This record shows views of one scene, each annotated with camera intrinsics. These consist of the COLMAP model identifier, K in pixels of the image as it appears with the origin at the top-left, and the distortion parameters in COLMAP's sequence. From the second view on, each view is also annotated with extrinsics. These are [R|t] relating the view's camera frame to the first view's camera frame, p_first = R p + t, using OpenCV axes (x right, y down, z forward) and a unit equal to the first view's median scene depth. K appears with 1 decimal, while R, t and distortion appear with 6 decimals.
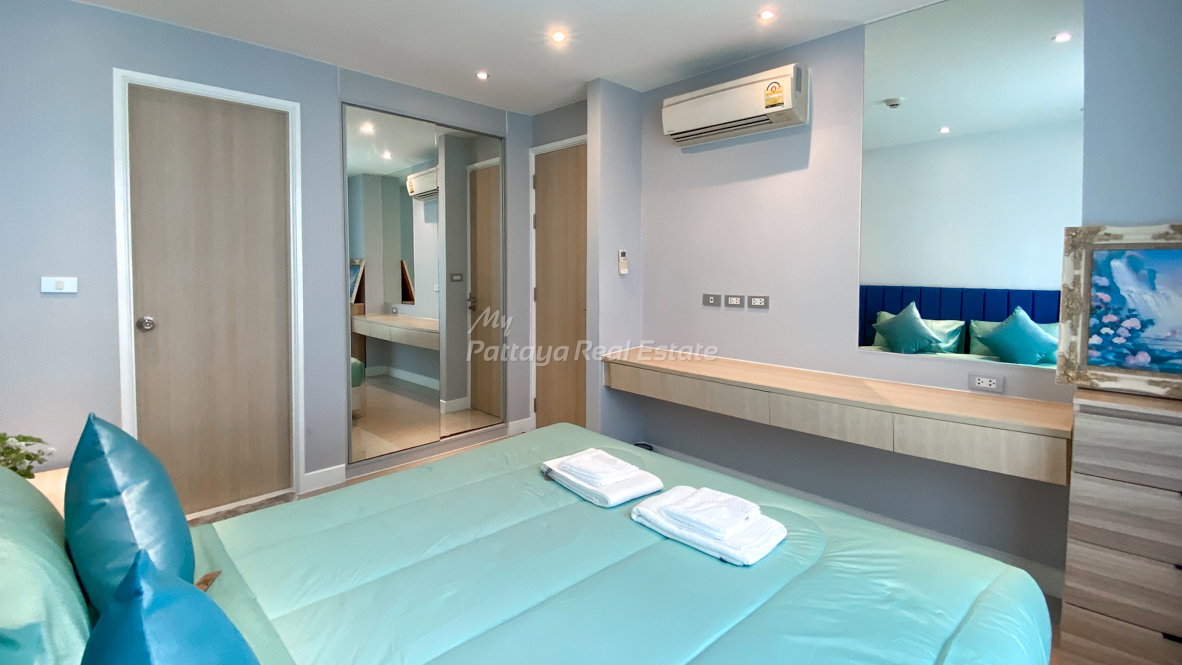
lens RADIAL K [[528.0, 0, 587.4], [0, 528.0, 333.6], [0, 0, 1]] dist [-0.001504, -0.000483]
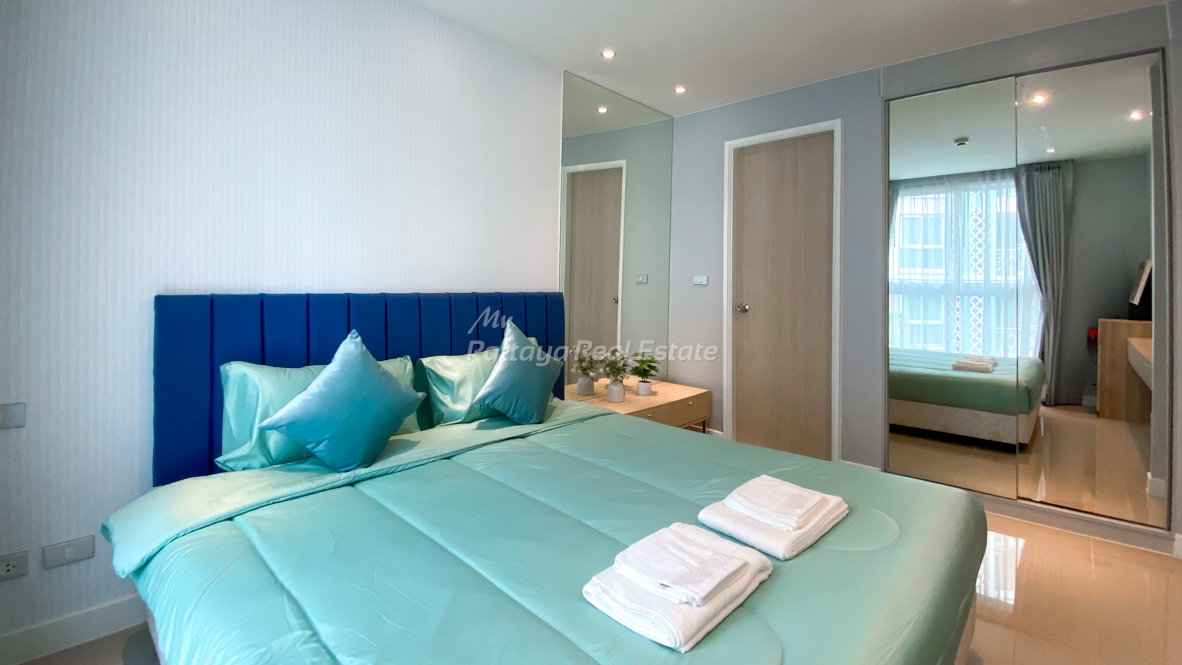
lens RADIAL K [[528.0, 0, 587.4], [0, 528.0, 333.6], [0, 0, 1]] dist [-0.001504, -0.000483]
pose [[0.025795, 0.096605, -0.994989, 0.458220], [-0.125720, 0.987731, 0.092641, -0.021514], [0.991730, 0.122700, 0.037623, 0.382983]]
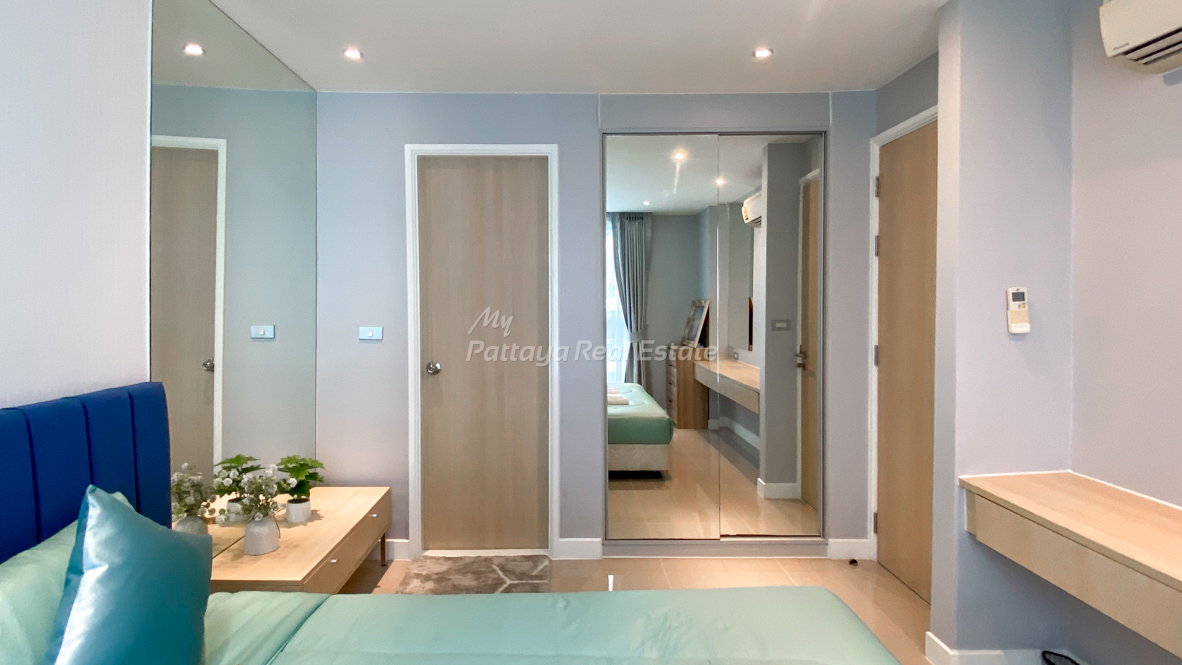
lens RADIAL K [[568.6, 0, 571.0], [0, 568.6, 331.7], [0, 0, 1]] dist [0.051552, -0.033520]
pose [[0.713327, 0.032041, -0.700098, 0.152657], [-0.080002, 0.996147, -0.035923, -0.054674], [0.696250, 0.081634, 0.713142, 0.251953]]
